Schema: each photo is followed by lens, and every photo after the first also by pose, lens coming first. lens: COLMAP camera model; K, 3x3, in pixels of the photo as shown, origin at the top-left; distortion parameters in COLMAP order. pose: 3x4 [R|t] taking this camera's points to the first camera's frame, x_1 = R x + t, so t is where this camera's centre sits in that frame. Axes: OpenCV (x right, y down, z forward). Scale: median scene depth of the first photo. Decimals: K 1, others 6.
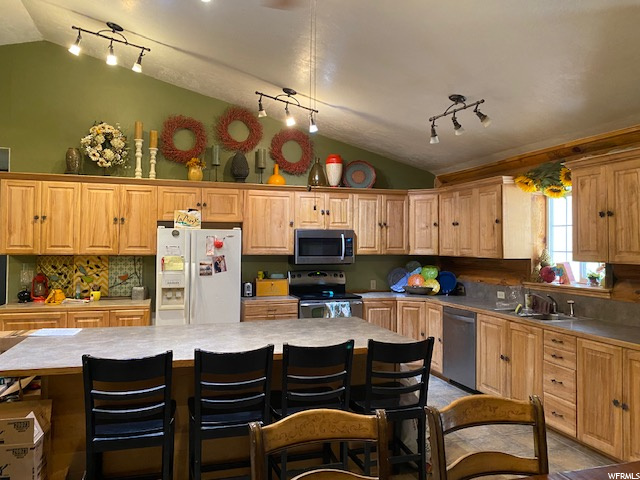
lens RADIAL K [[503.1, 0, 314.8], [0, 503.1, 235.3], [0, 0, 1]] dist [0.077256, -0.084086]
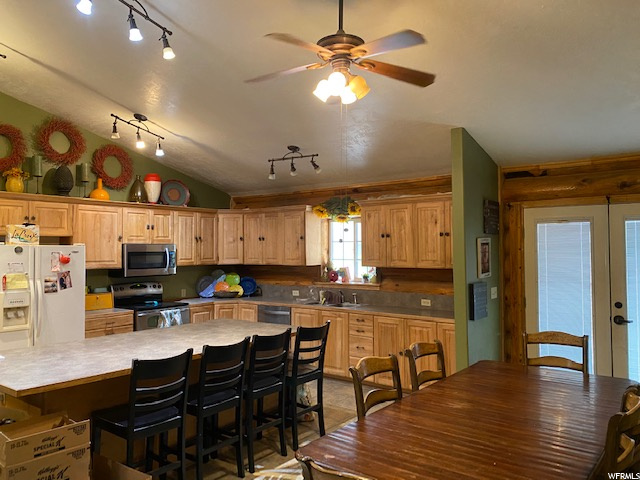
lens RADIAL K [[503.1, 0, 325.4], [0, 503.1, 223.9], [0, 0, 1]] dist [0.077256, -0.084086]
pose [[0.805914, 0.020944, 0.591662, -0.372481], [-0.000972, 0.999420, -0.034054, -0.019351], [-0.592032, 0.026869, 0.805467, -0.108731]]
